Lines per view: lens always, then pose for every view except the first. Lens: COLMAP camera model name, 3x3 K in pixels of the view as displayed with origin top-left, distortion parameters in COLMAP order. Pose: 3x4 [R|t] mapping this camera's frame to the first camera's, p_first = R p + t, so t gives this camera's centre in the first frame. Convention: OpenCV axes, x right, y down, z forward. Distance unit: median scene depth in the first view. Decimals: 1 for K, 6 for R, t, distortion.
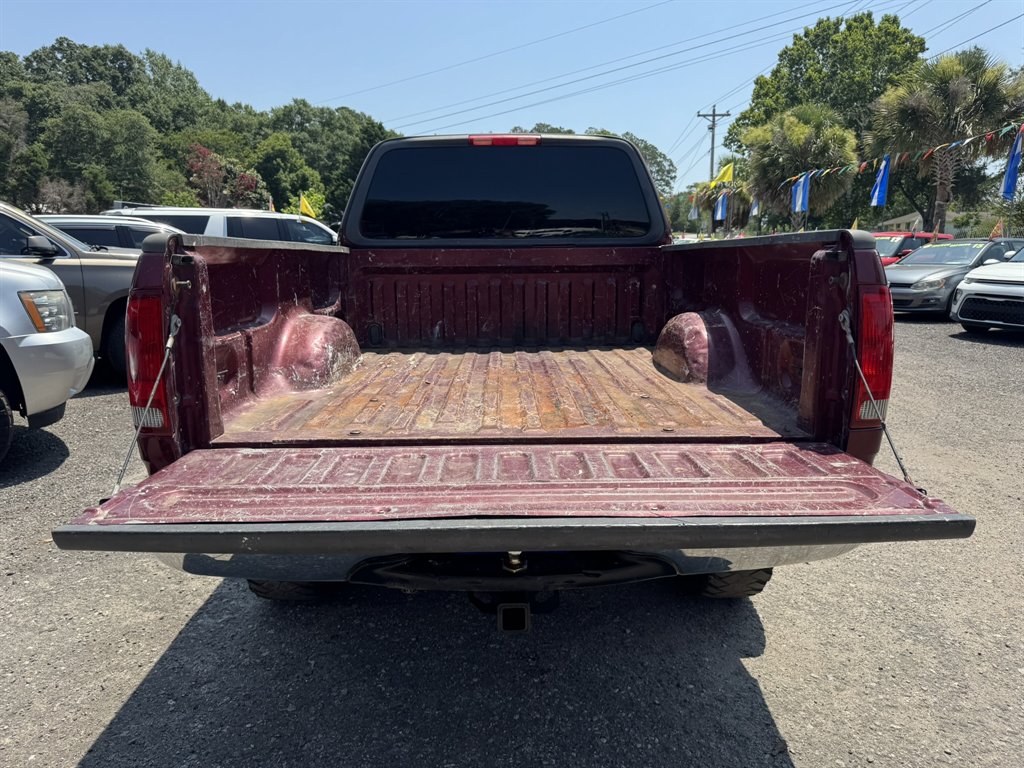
lens RADIAL K [[732.9, 0, 511.0], [0, 732.9, 384.0], [0, 0, 1]] dist [-0.000063, -0.013519]
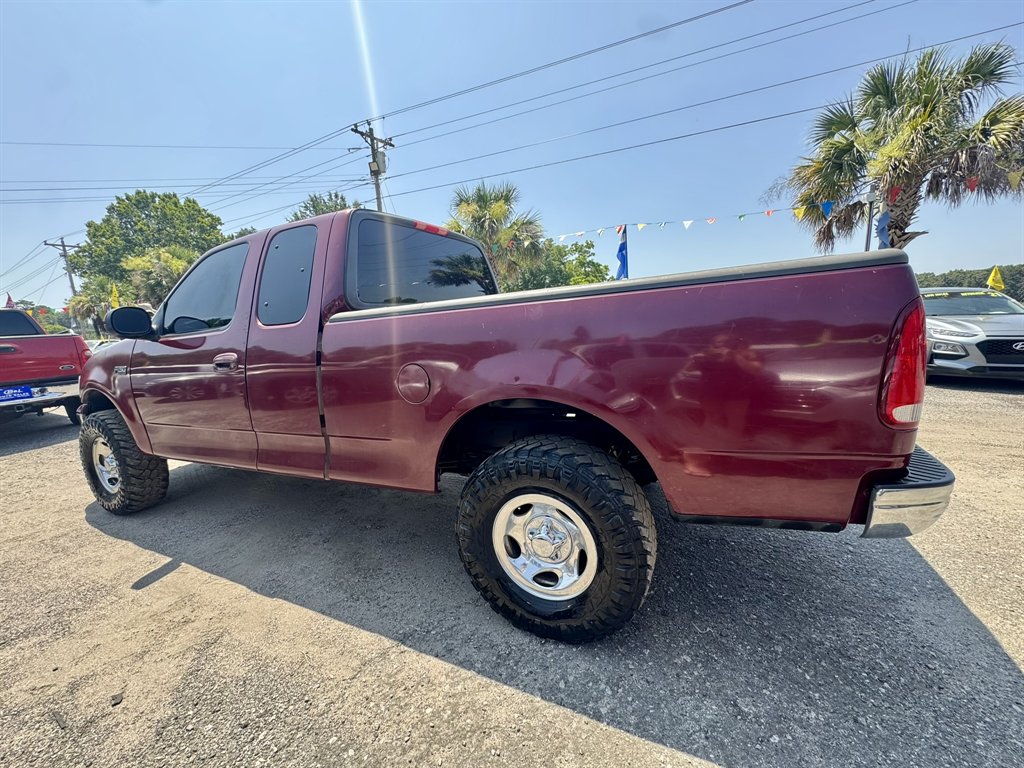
lens RADIAL K [[427.5, 0, 516.3], [0, 427.5, 374.8], [0, 0, 1]] dist [-0.014076, 0.003127]
pose [[0.448844, -0.131093, 0.883942, -0.107532], [0.221564, 0.974619, 0.032036, -0.012808], [-0.865707, 0.181470, 0.466497, 0.097628]]
